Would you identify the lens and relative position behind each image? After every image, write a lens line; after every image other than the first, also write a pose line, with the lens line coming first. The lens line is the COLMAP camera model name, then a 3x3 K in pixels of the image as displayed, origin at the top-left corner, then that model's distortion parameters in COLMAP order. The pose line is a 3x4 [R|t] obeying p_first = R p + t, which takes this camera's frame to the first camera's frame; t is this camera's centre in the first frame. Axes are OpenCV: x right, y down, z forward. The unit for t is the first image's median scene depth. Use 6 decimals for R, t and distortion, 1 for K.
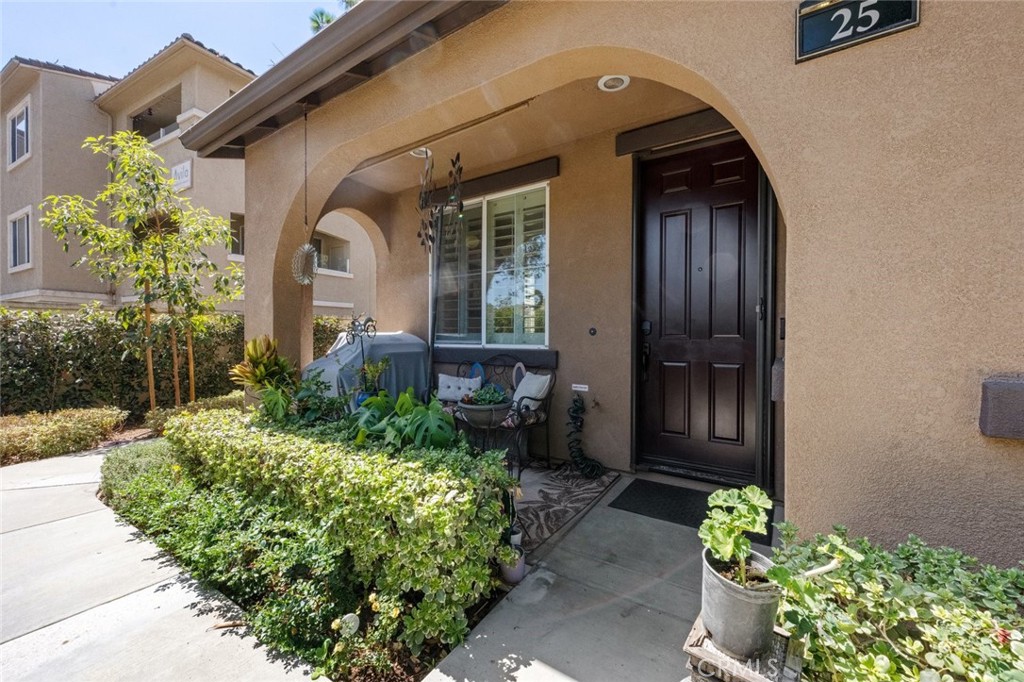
lens RADIAL K [[399.6, 0, 513.1], [0, 399.6, 338.9], [0, 0, 1]] dist [0.000718, 0.000091]
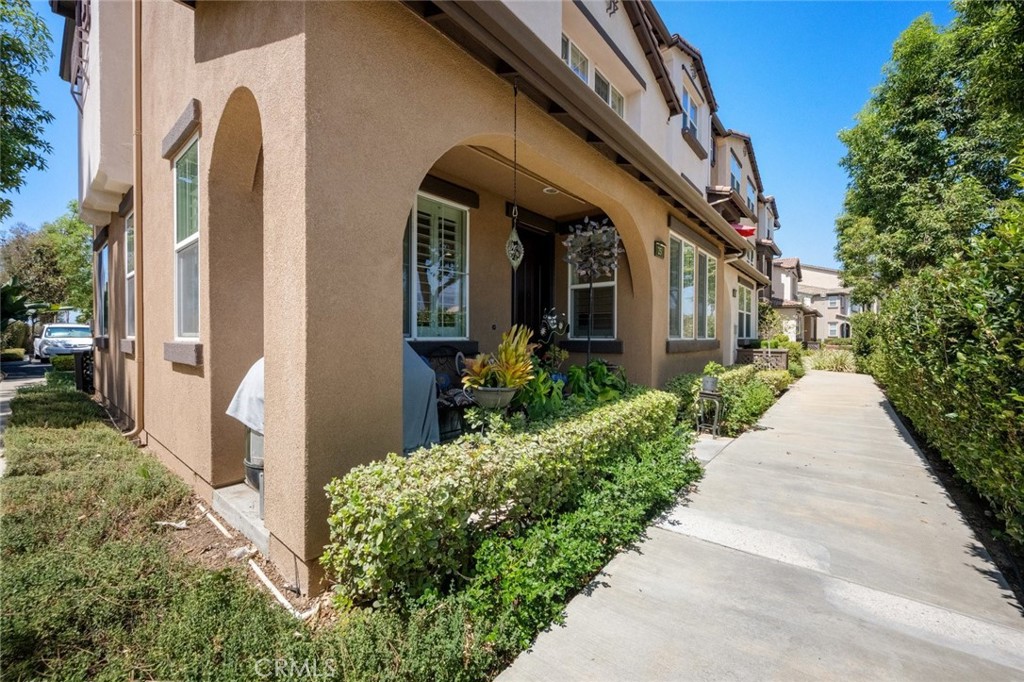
lens RADIAL K [[400.8, 0, 510.4], [0, 400.8, 338.5], [0, 0, 1]] dist [0.002575, 0.000105]
pose [[0.109174, -0.009158, 0.993980, -1.658863], [0.006007, 0.999945, 0.008553, 0.014399], [-0.994005, 0.005037, 0.109223, 1.041169]]
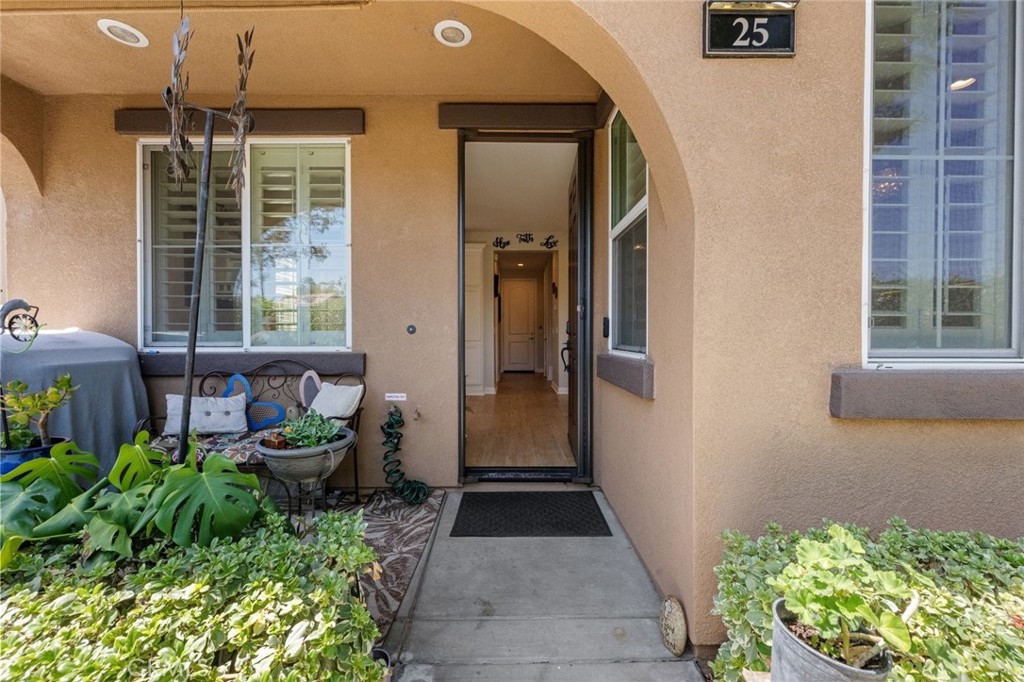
lens RADIAL K [[399.6, 0, 513.1], [0, 399.6, 338.9], [0, 0, 1]] dist [0.000718, 0.000091]
pose [[0.828783, -0.010726, 0.559467, -0.126352], [0.007246, 0.999938, 0.008435, -0.005212], [-0.559523, -0.002937, 0.828809, 0.238758]]
